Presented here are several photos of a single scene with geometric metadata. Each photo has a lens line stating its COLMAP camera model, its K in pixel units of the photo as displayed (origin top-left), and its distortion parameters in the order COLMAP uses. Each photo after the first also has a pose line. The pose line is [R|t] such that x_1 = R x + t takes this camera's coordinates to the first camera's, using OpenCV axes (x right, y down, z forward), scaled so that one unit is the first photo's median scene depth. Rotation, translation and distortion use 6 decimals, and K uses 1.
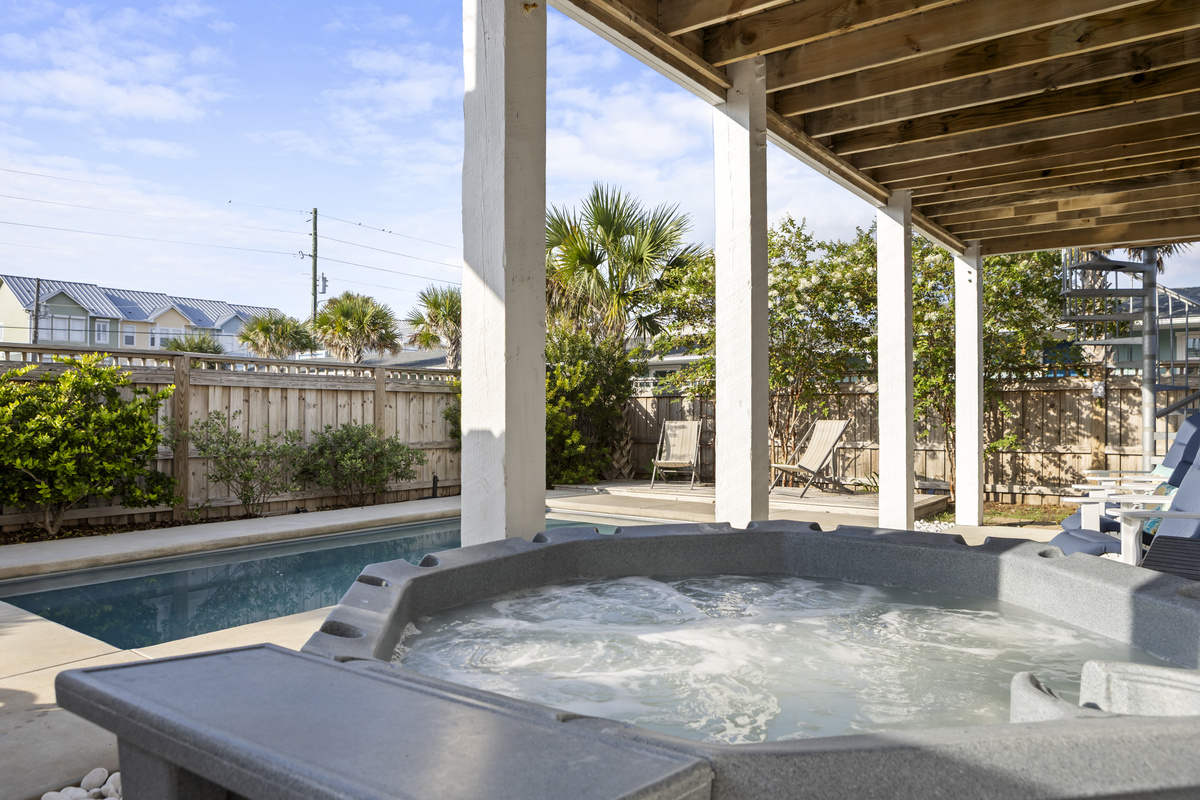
lens RADIAL K [[844.2, 0, 605.9], [0, 844.2, 402.5], [0, 0, 1]] dist [0.004417, 0.000397]
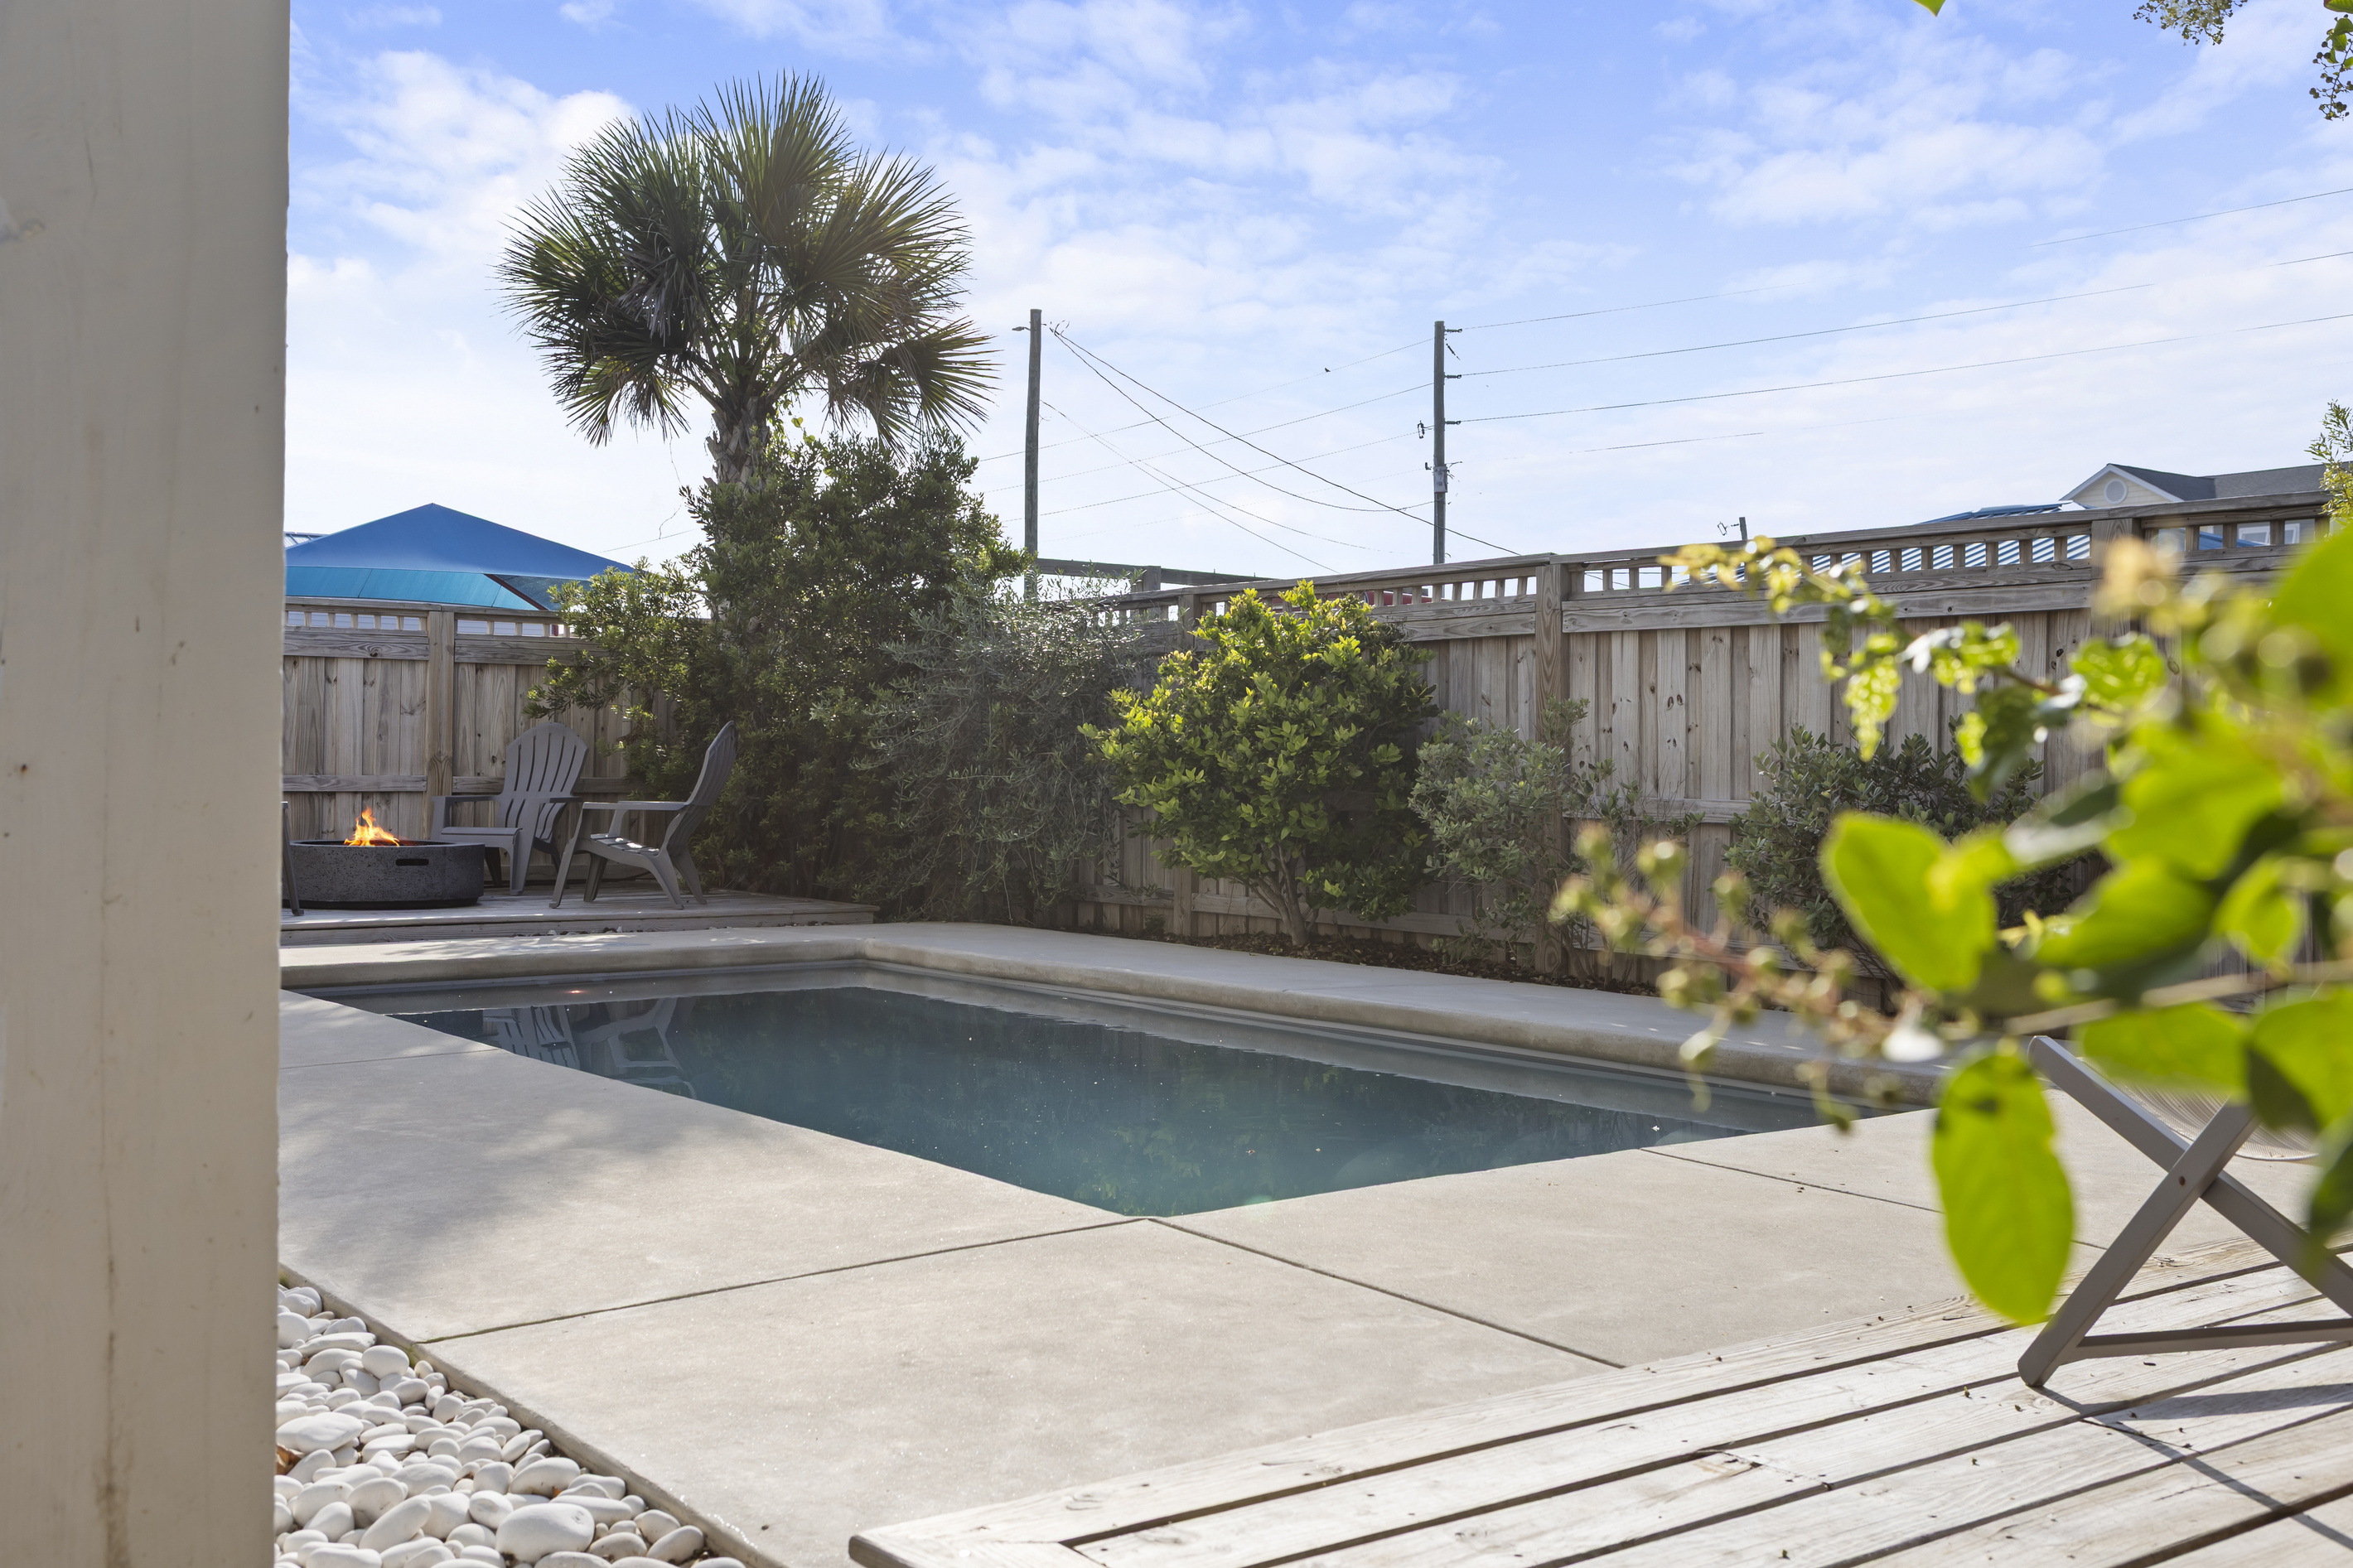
lens RADIAL K [[2391.9, 0, 1169.6], [0, 2391.9, 780.8], [0, 0, 1]] dist [0.012041, 0.000000]
pose [[-0.272789, 0.001334, -0.962073, 0.588426], [0.005335, 0.999986, -0.000126, 0.042914], [0.962059, -0.005167, -0.272792, 1.022690]]
